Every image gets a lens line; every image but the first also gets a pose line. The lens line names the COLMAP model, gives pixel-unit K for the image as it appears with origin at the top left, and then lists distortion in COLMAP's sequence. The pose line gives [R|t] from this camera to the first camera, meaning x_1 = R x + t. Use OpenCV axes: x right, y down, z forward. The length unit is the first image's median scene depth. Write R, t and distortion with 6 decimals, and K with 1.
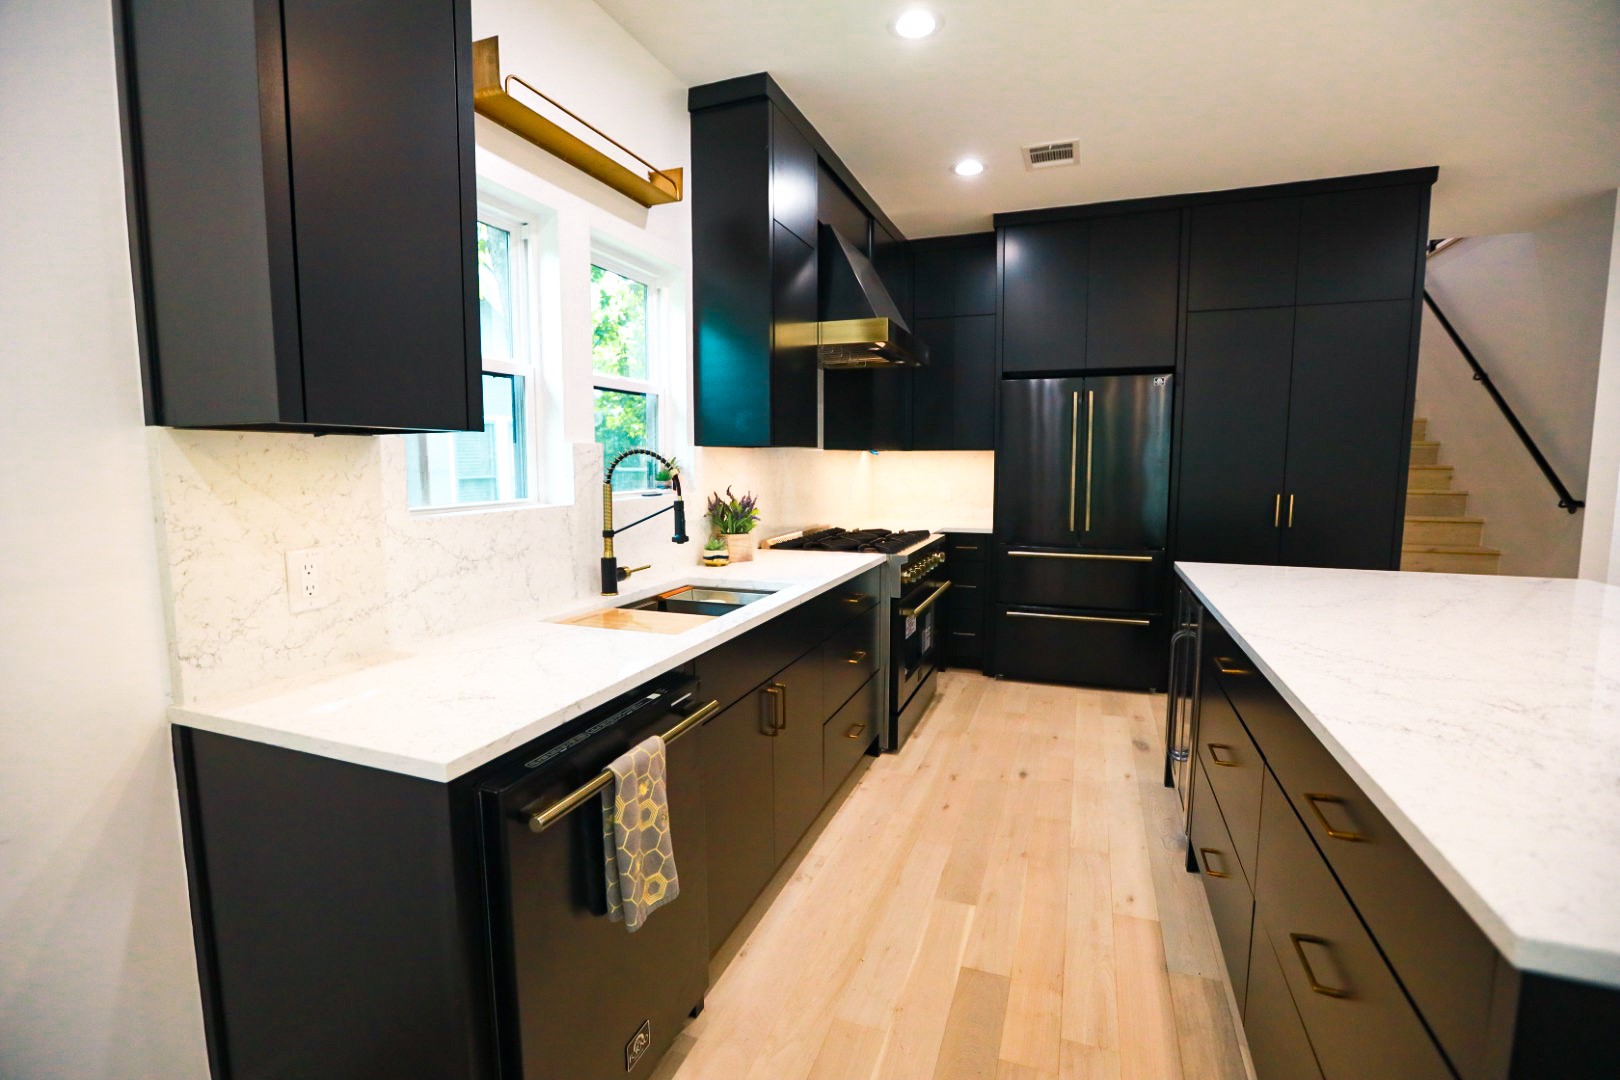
lens RADIAL K [[730.2, 0, 807.4], [0, 730.2, 539.6], [0, 0, 1]] dist [-0.041465, 0.004406]
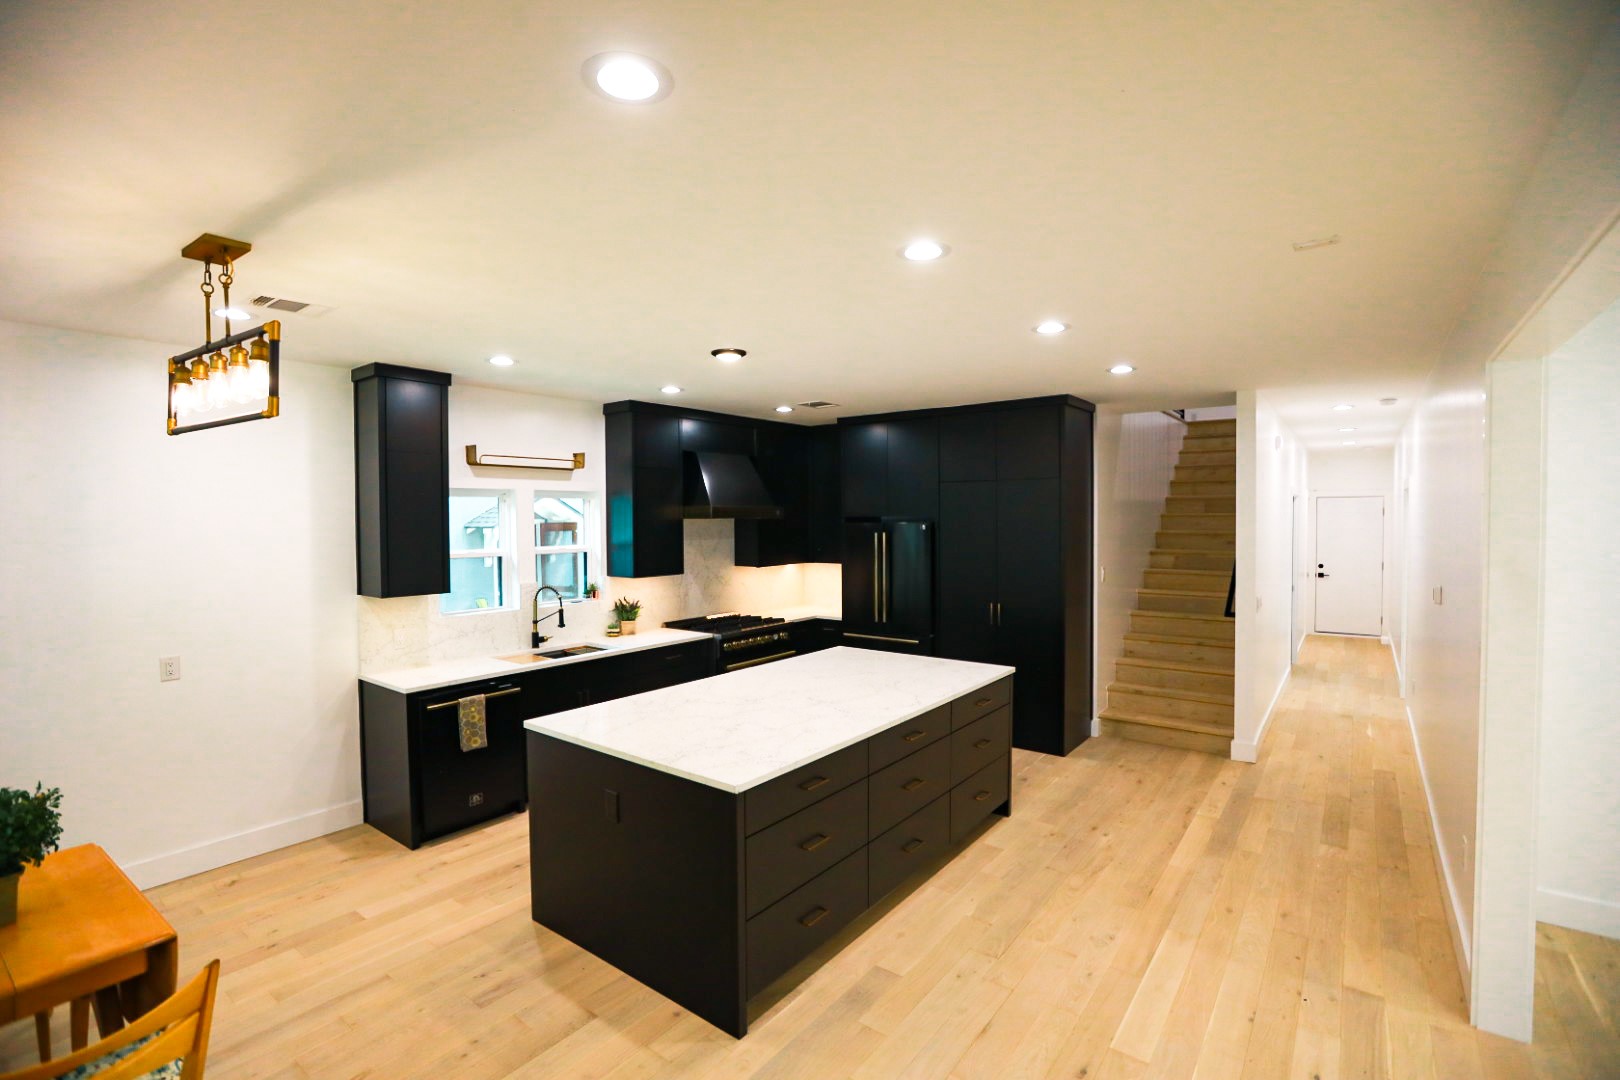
lens RADIAL K [[730.2, 0, 797.9], [0, 730.2, 542.0], [0, 0, 1]] dist [-0.041465, 0.004406]
pose [[0.954961, 0.004688, -0.296693, 1.217829], [-0.026800, 0.997151, -0.070507, -0.122284], [0.295517, 0.075283, 0.952367, -0.980941]]
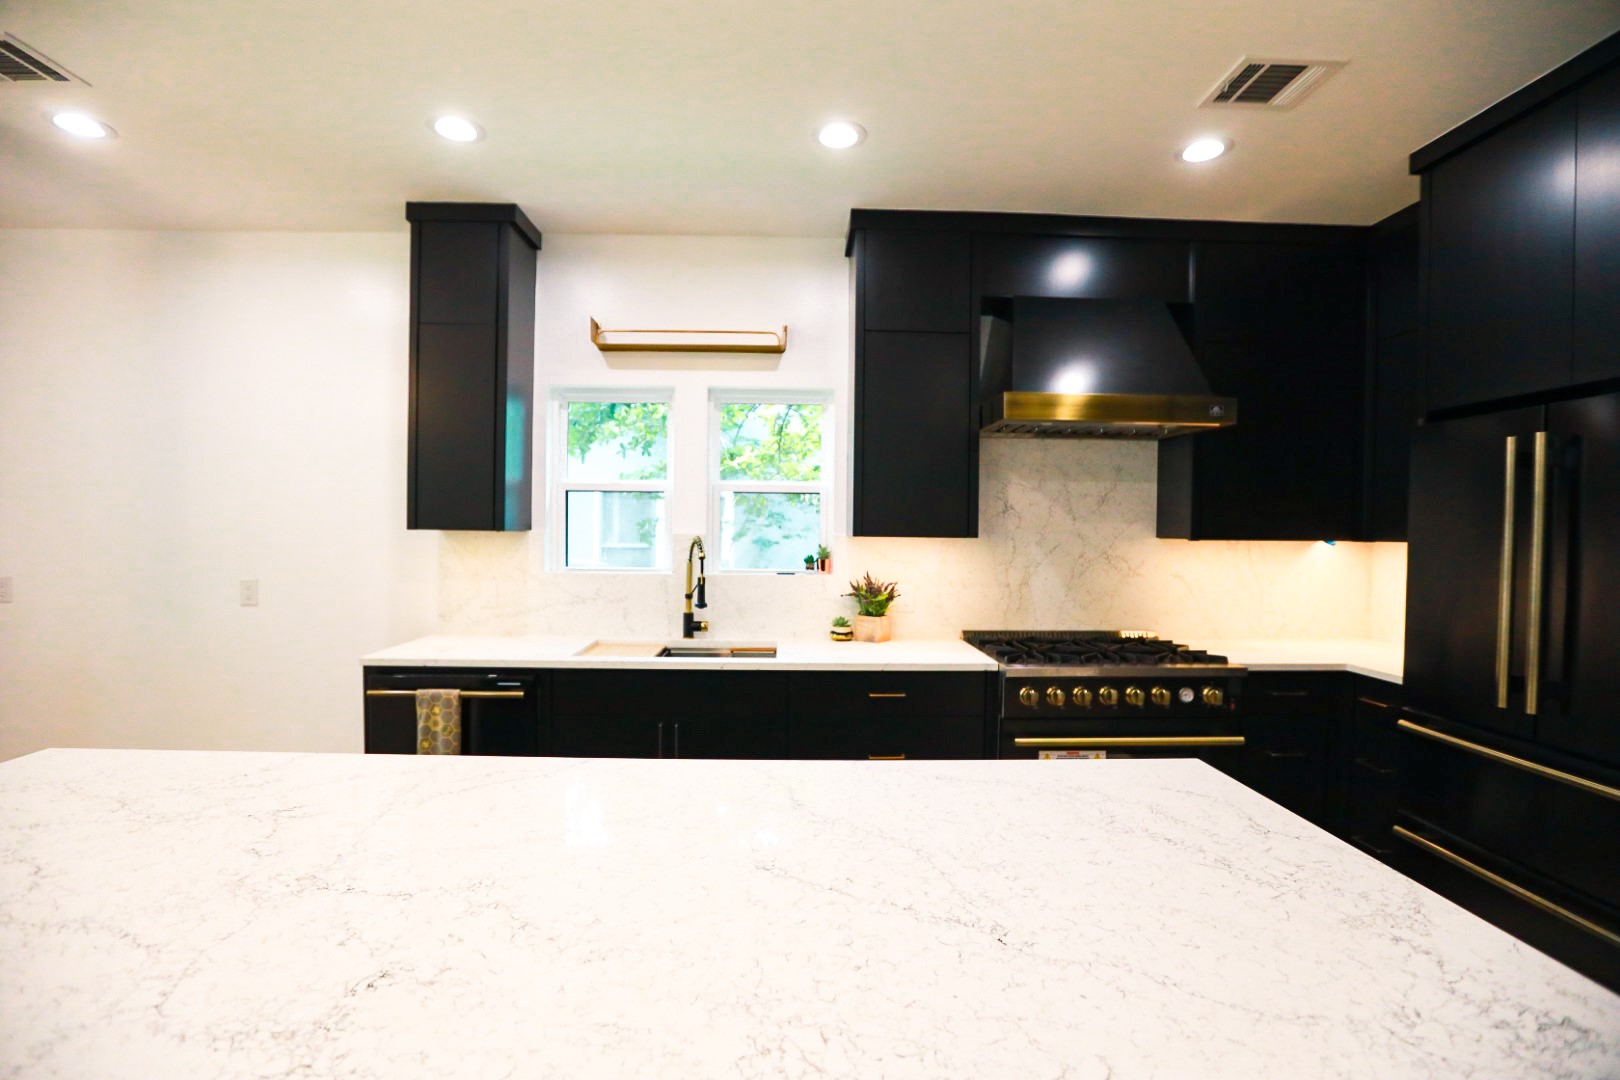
lens RADIAL K [[730.2, 0, 800.6], [0, 730.2, 540.2], [0, 0, 1]] dist [-0.041465, 0.004406]
pose [[0.378103, 0.024672, -0.925435, 1.155837], [-0.111977, 0.993524, -0.019263, -0.116144], [0.918966, 0.110911, 0.378417, 0.644942]]
